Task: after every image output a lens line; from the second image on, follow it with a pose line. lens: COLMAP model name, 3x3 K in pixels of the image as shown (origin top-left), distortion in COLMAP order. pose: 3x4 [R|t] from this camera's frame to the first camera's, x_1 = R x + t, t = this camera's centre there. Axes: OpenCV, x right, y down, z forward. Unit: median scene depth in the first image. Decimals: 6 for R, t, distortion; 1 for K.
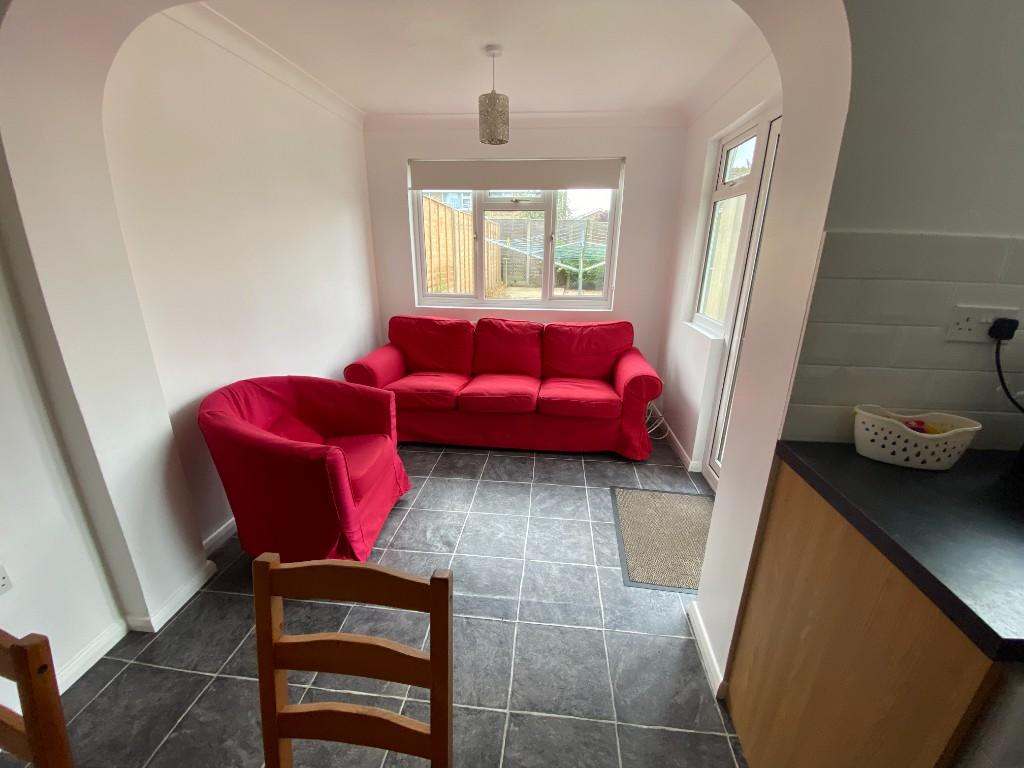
lens RADIAL K [[415.4, 0, 509.5], [0, 415.4, 382.2], [0, 0, 1]] dist [0.028194, -0.020554]
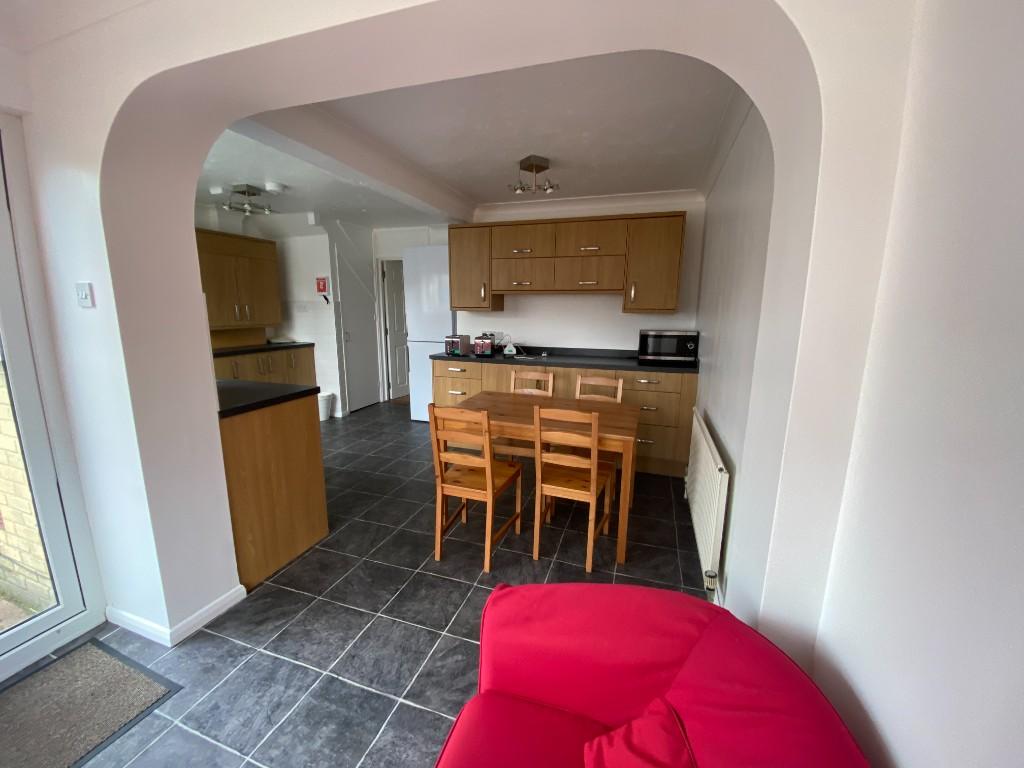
lens RADIAL K [[415.4, 0, 509.5], [0, 415.4, 382.2], [0, 0, 1]] dist [0.028194, -0.020554]
pose [[-0.975818, -0.055606, 0.211392, -0.583284], [0.053236, 0.877519, 0.476578, -0.480607], [-0.212001, 0.476307, -0.853339, 1.449180]]
